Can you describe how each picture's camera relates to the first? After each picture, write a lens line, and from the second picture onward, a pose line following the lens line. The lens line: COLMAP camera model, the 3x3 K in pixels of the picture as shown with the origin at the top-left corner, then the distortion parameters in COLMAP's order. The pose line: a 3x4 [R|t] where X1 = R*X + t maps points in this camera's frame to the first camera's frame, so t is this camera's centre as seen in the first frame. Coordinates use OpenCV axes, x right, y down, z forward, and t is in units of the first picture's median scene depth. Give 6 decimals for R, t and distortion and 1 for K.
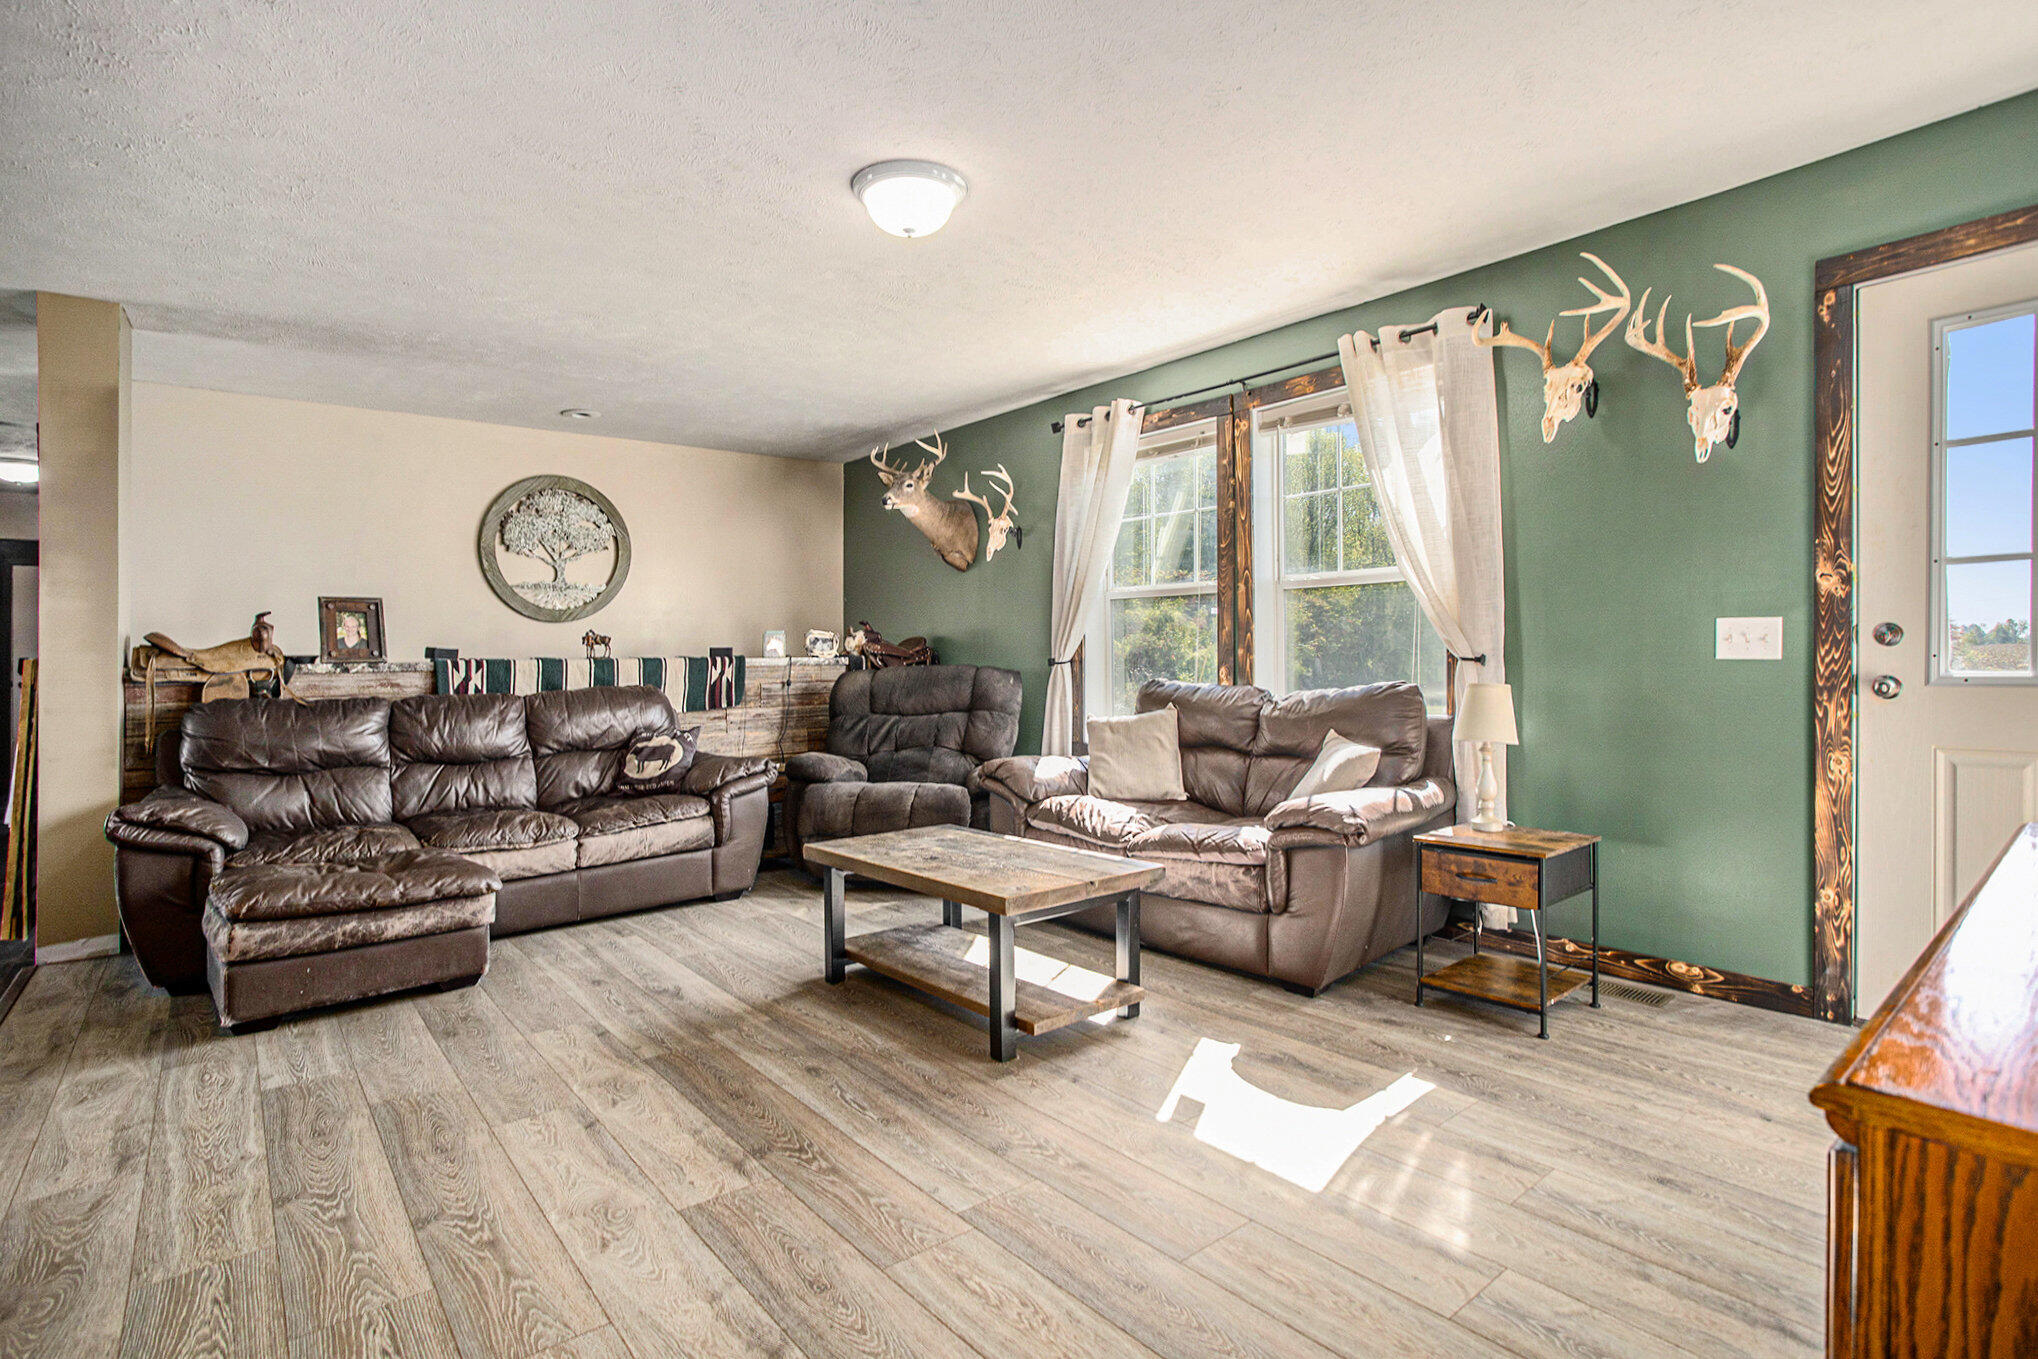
lens RADIAL K [[990.7, 0, 1022.5], [0, 990.7, 672.8], [0, 0, 1]] dist [-0.026594, 0.008869]
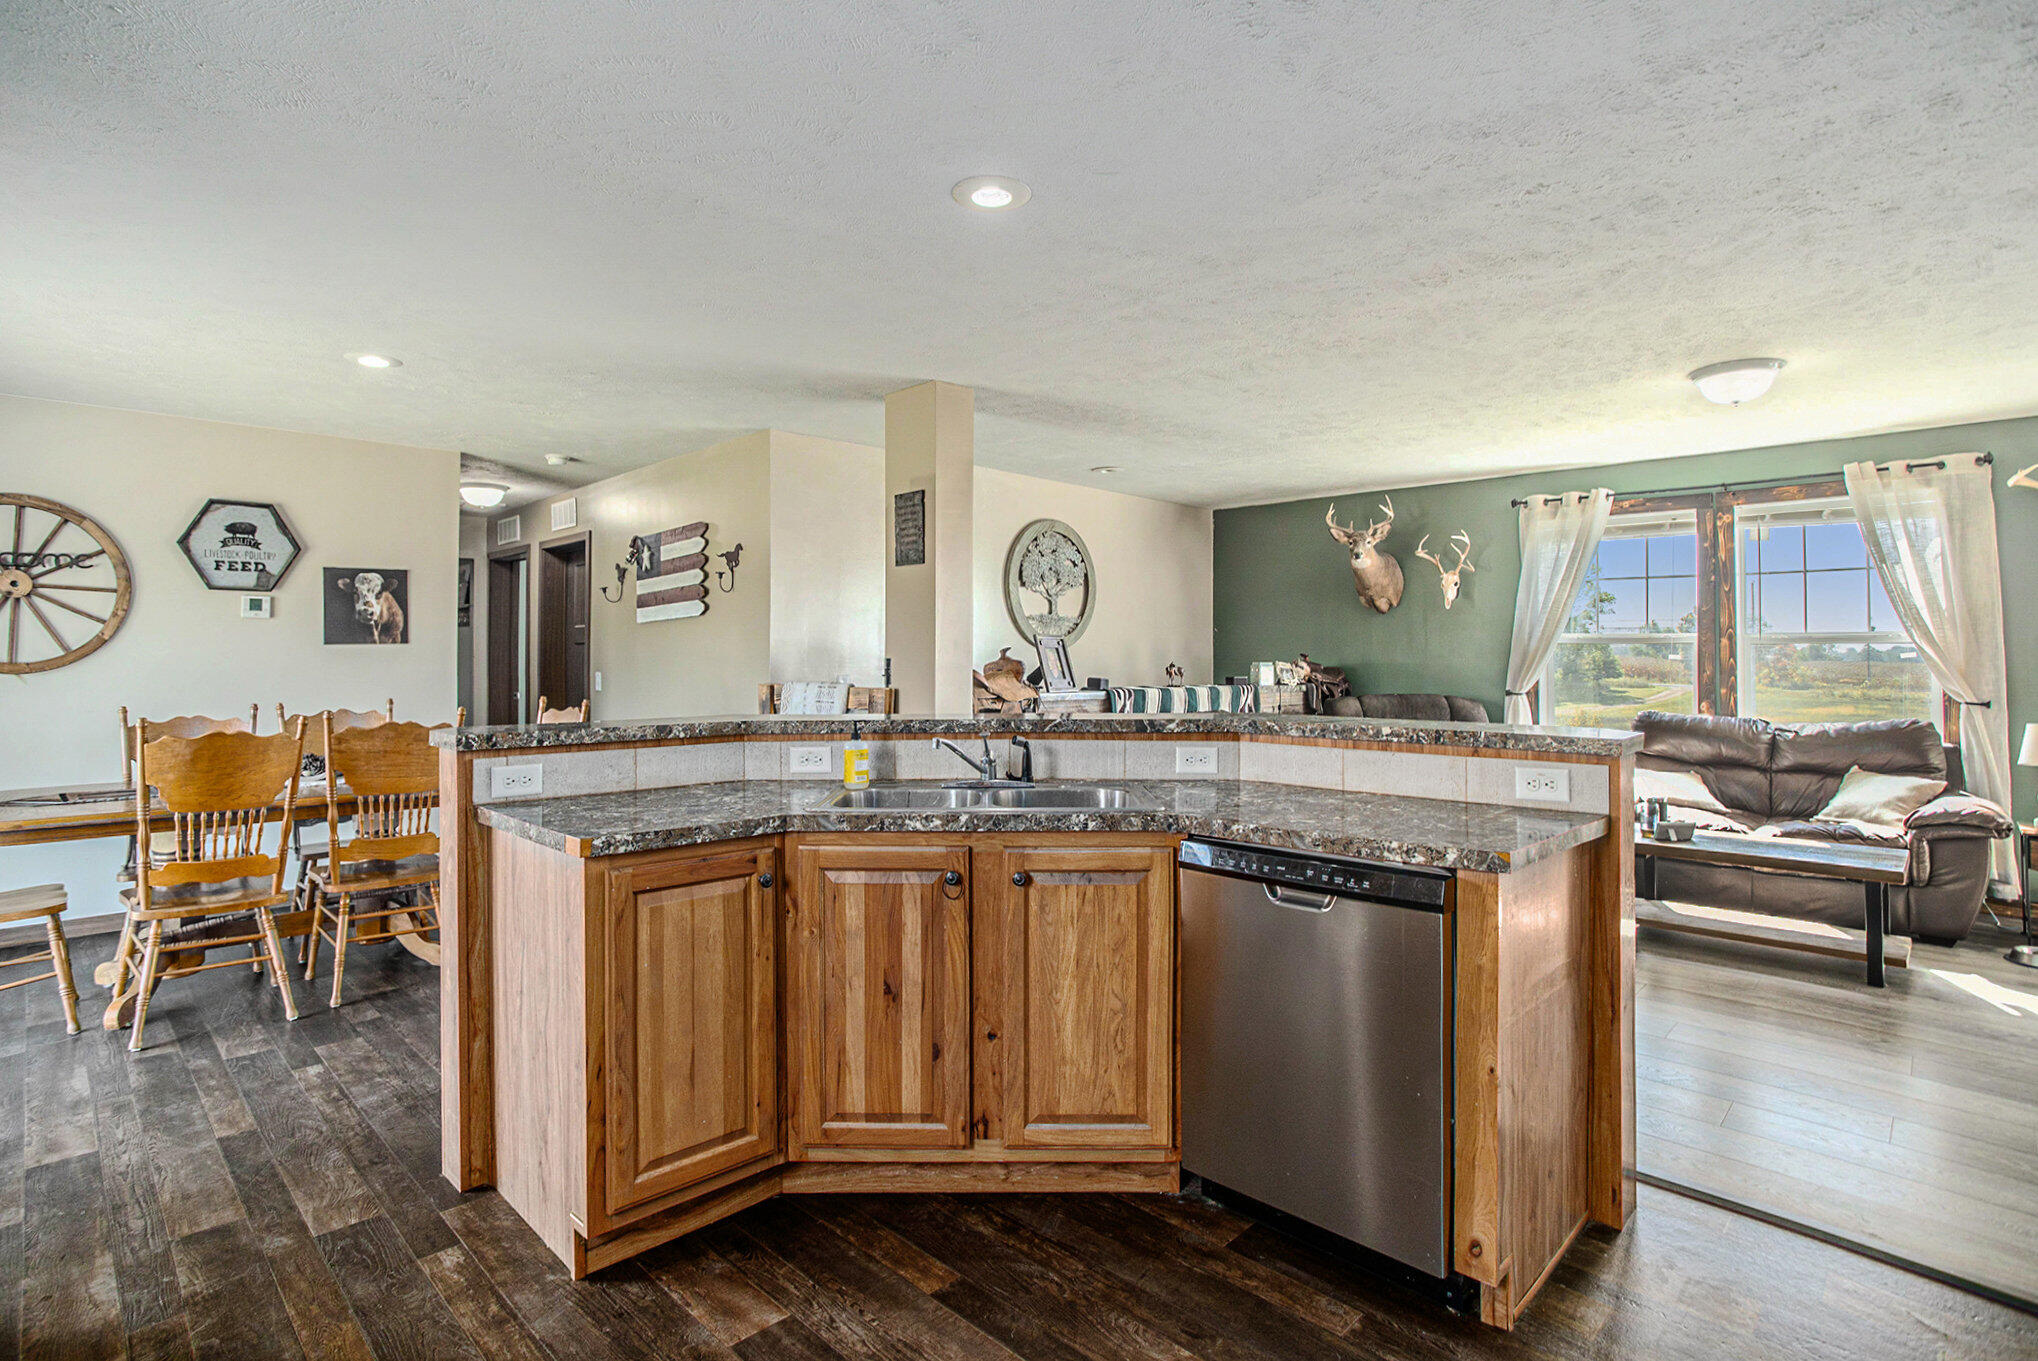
lens RADIAL K [[990.7, 0, 1032.8], [0, 990.7, 665.5], [0, 0, 1]] dist [-0.026594, 0.008869]
pose [[0.989901, 0.015788, 0.140880, -0.857901], [-0.014194, 0.999823, -0.012315, -0.025907], [-0.141050, 0.010191, 0.989950, -0.148963]]
